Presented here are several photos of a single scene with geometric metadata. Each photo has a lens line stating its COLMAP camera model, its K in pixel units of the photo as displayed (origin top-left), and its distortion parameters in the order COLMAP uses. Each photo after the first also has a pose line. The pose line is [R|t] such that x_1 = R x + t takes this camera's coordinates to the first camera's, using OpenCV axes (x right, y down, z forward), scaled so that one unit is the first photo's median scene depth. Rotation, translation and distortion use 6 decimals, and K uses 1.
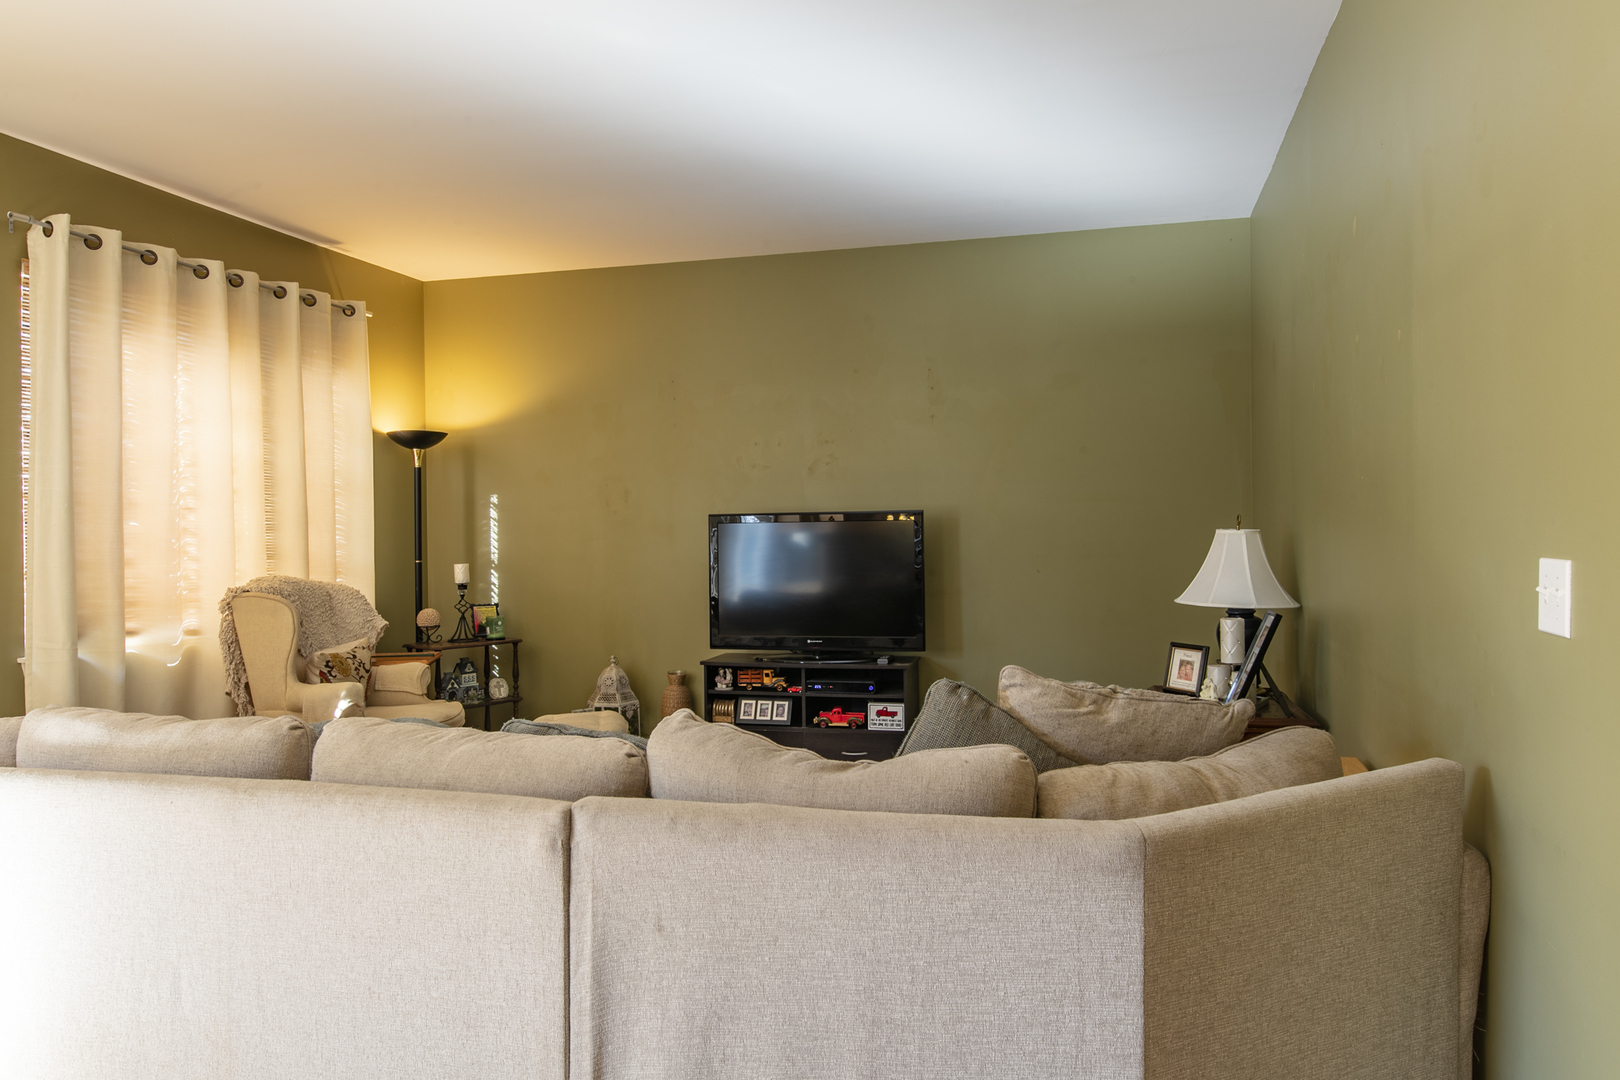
lens RADIAL K [[1116.8, 0, 814.6], [0, 1116.8, 523.4], [0, 0, 1]] dist [-0.003103, 0.000816]
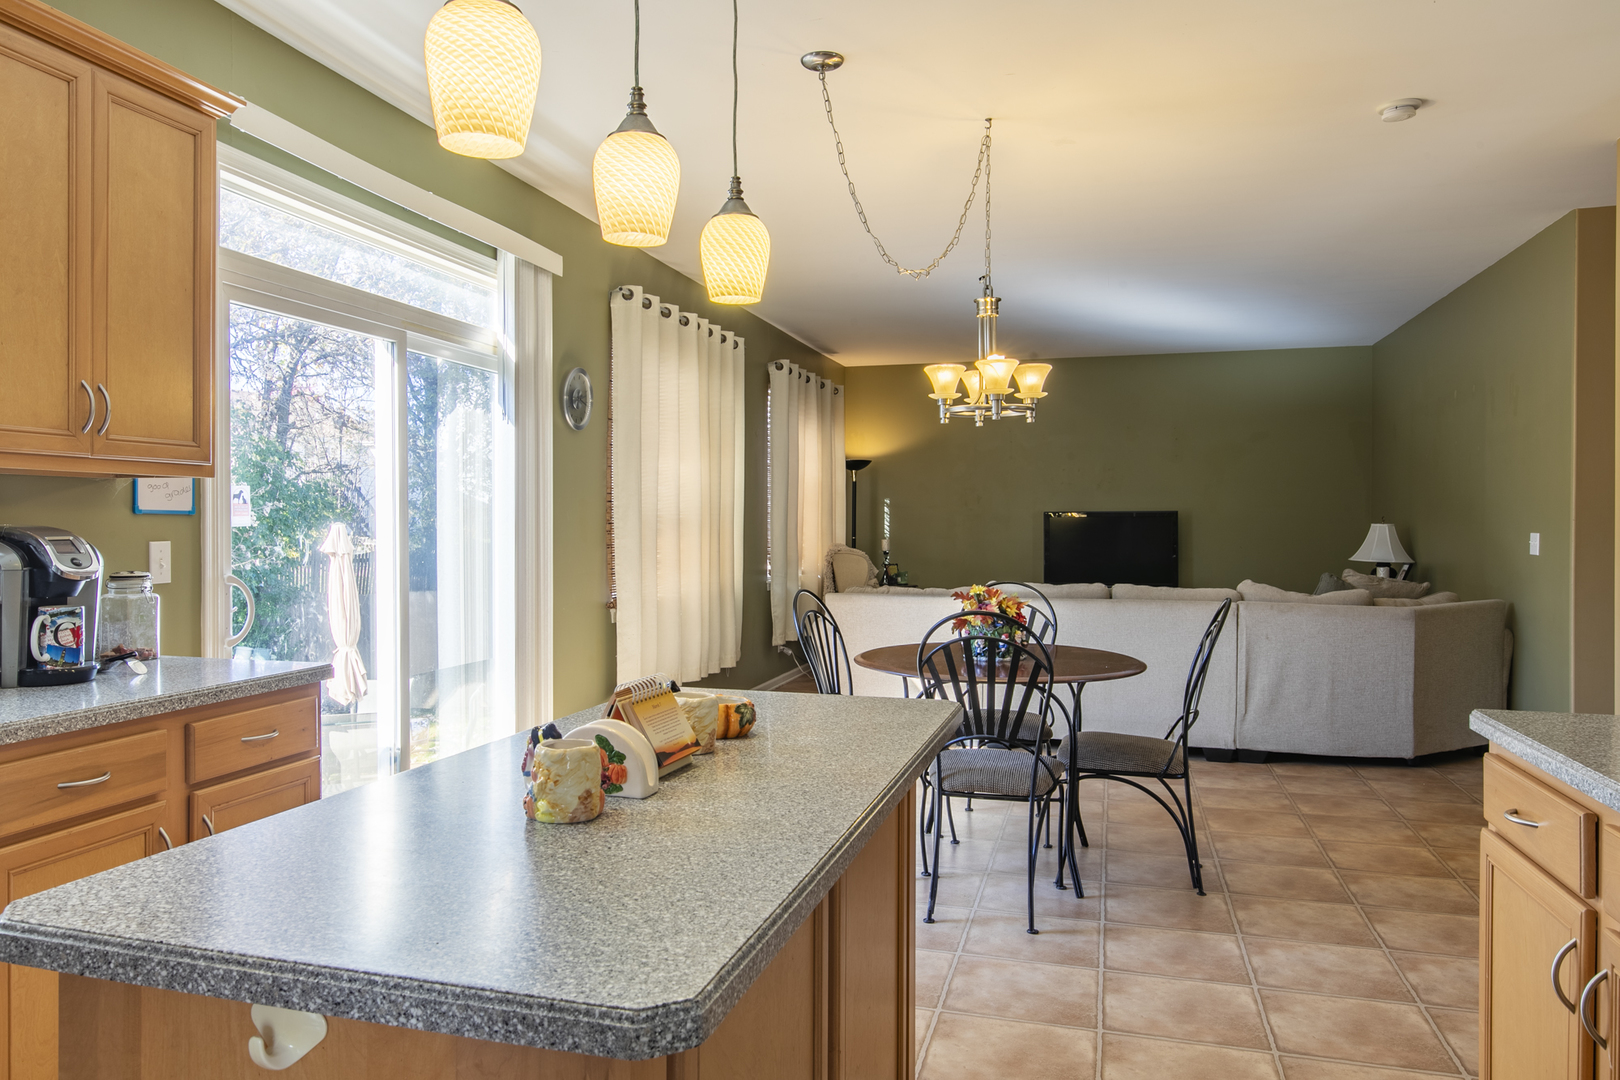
lens RADIAL K [[1160.8, 0, 776.0], [0, 1160.8, 517.4], [0, 0, 1]] dist [0.004805, 0.002476]
pose [[0.999855, 0.010026, -0.013794, -0.694359], [-0.009996, 0.999947, 0.002277, 0.000410], [0.013816, -0.002139, 0.999902, -1.119475]]
